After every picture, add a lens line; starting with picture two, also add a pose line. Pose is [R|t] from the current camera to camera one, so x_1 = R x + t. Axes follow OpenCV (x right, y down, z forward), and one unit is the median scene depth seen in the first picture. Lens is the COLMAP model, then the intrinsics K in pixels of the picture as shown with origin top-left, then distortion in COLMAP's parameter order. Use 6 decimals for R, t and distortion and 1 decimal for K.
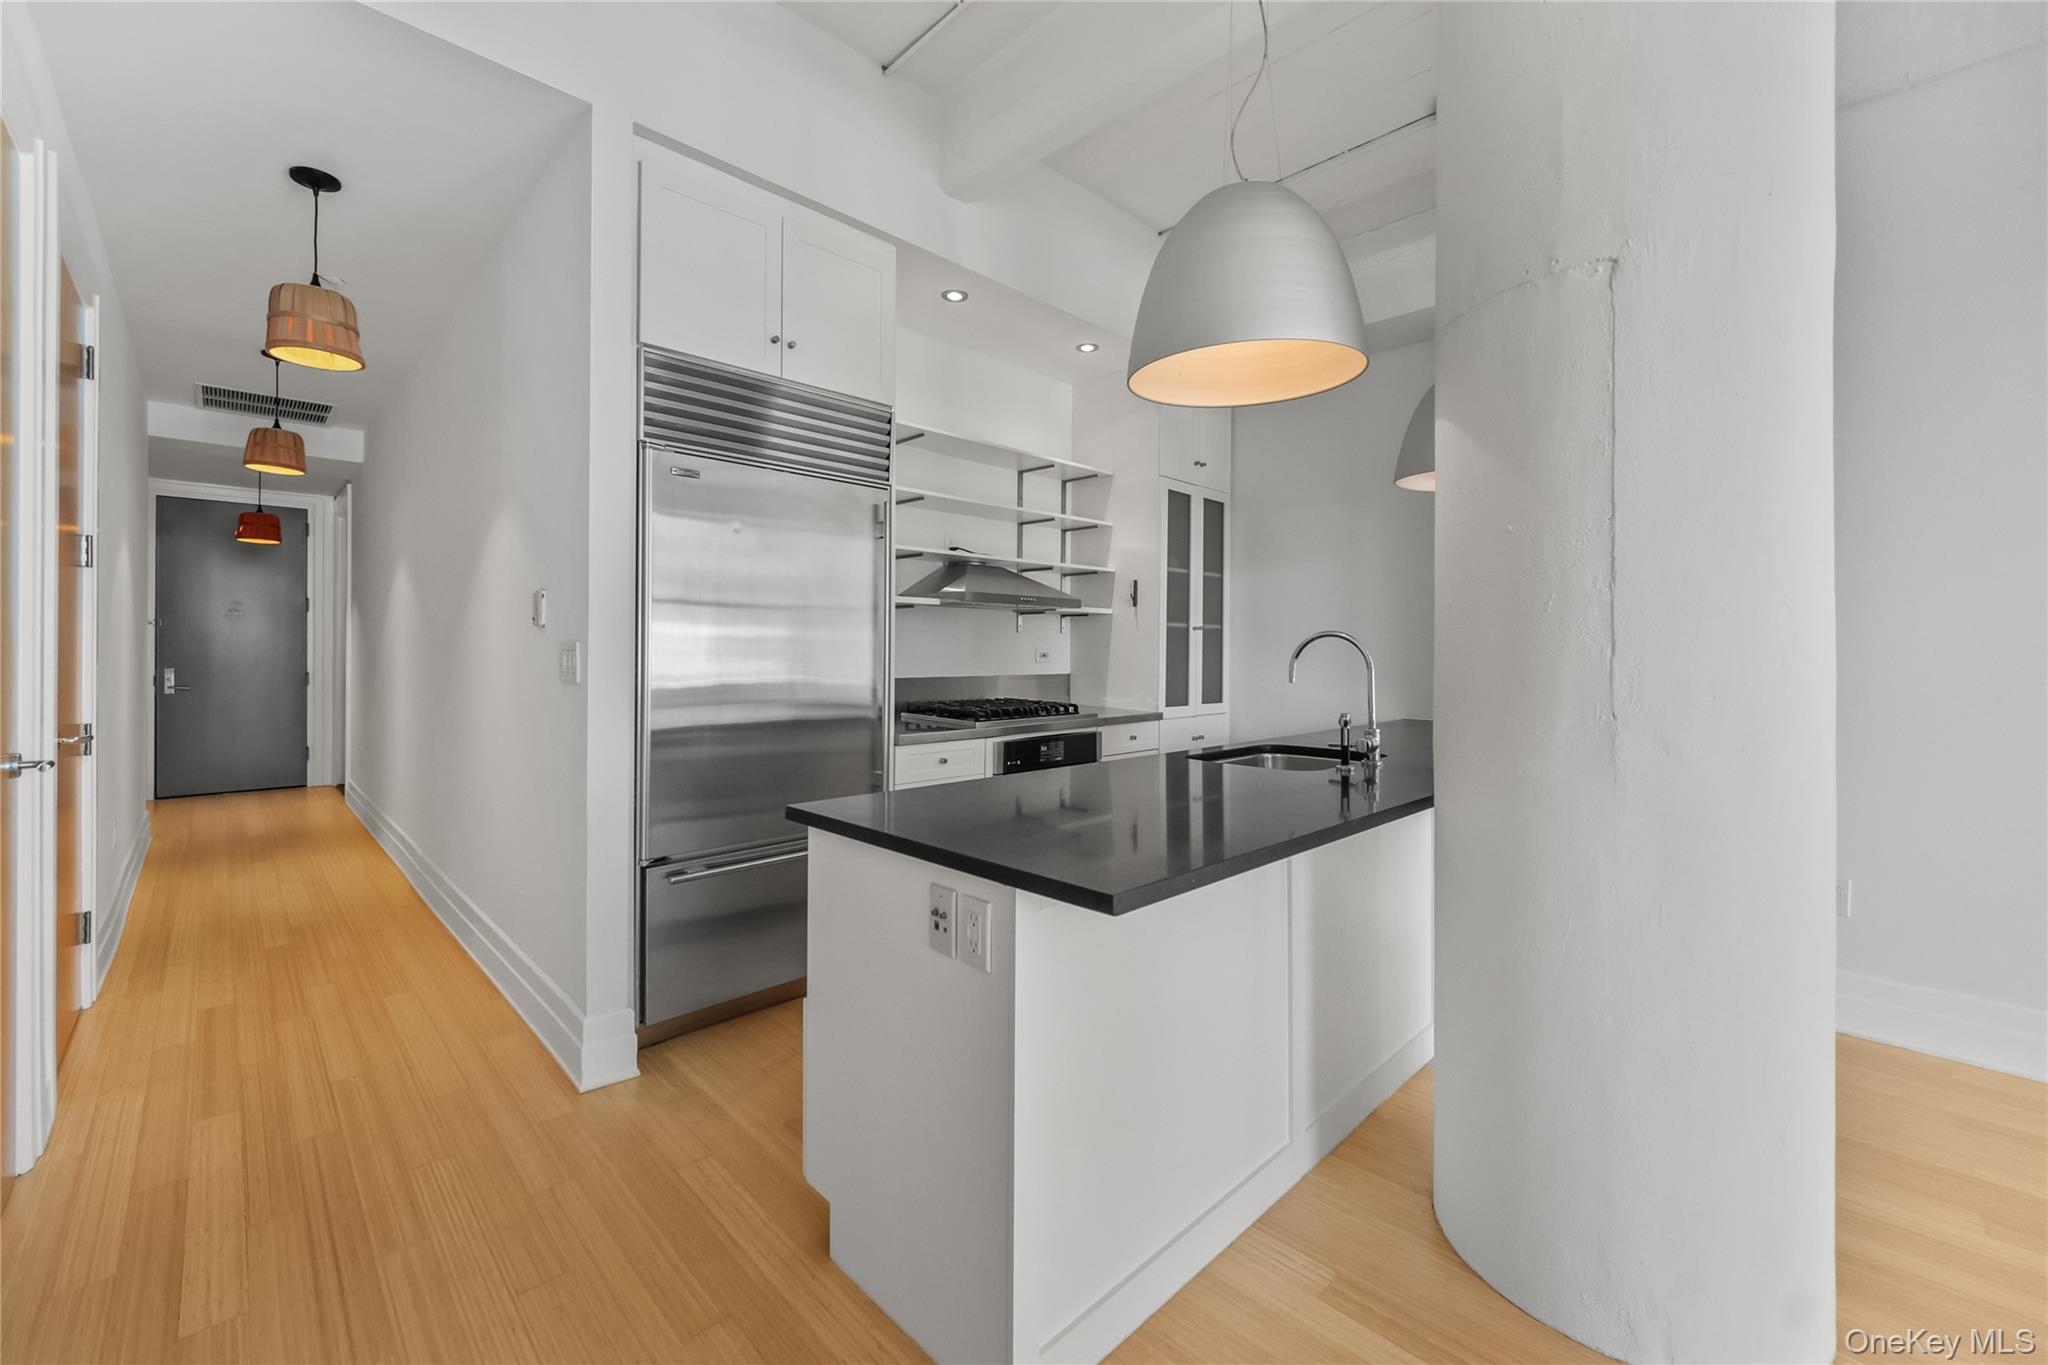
lens RADIAL K [[827.8, 0, 1021.6], [0, 827.8, 643.2], [0, 0, 1]] dist [0.000064, 0.000244]
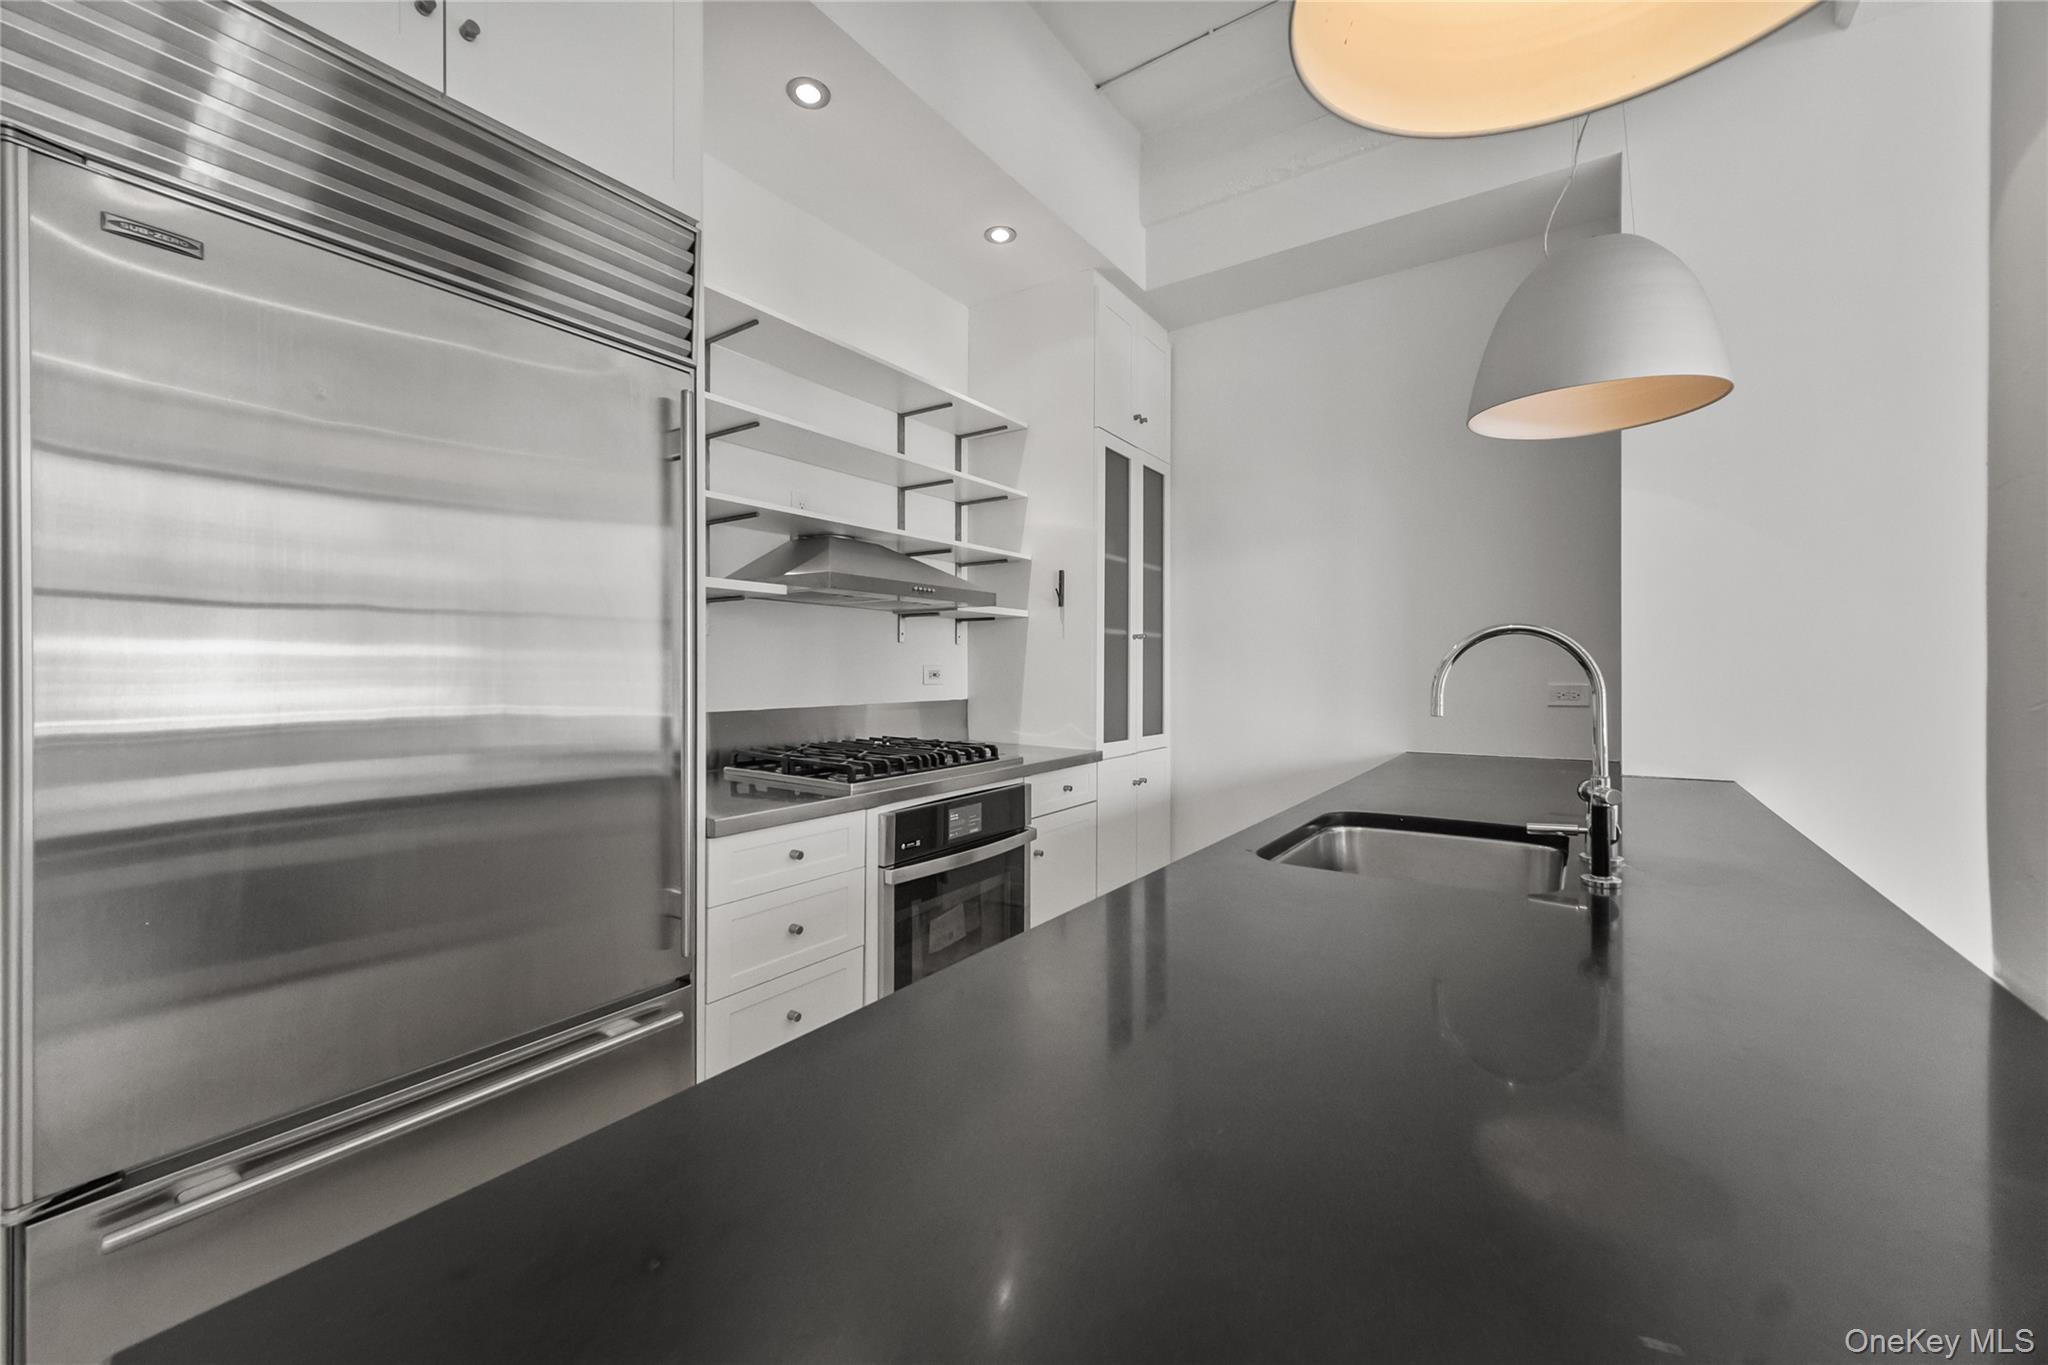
lens RADIAL K [[811.9, 0, 1021.4], [0, 811.9, 672.3], [0, 0, 1]] dist [-0.001208, 0.000589]
pose [[0.981649, -0.007329, 0.190556, -0.035183], [0.004914, 0.999902, 0.013141, 0.004324], [-0.190634, -0.011963, 0.981588, 0.305116]]
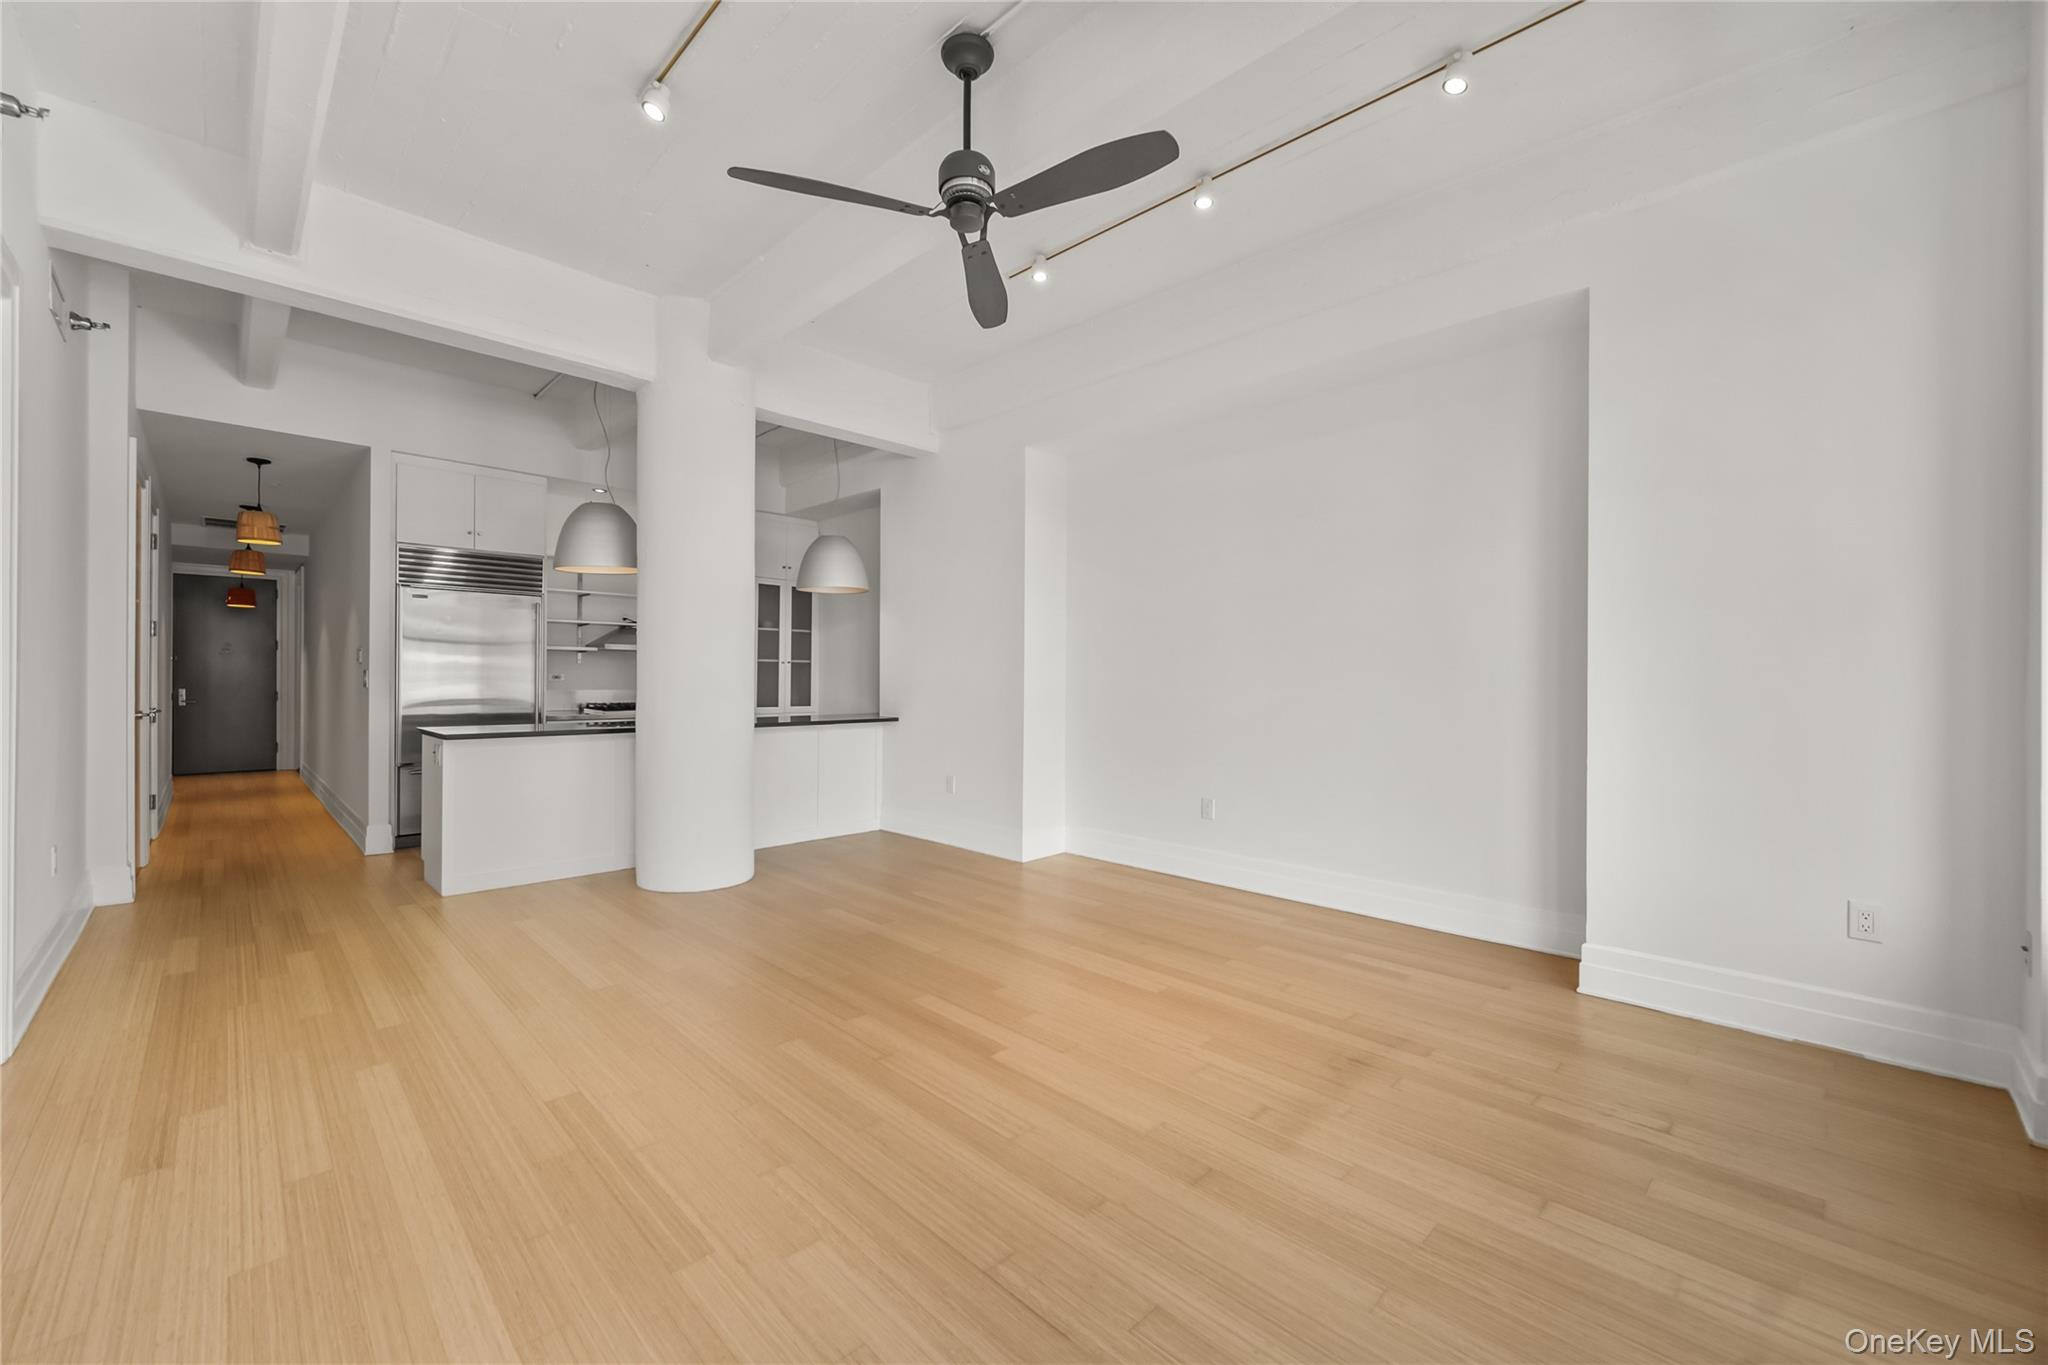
lens RADIAL K [[811.9, 0, 1021.4], [0, 811.9, 672.3], [0, 0, 1]] dist [-0.001208, 0.000589]
pose [[0.999928, -0.001452, 0.011886, 0.716605], [0.001440, 0.999998, 0.001014, 0.001824], [-0.011887, -0.000997, 0.999929, -0.737966]]
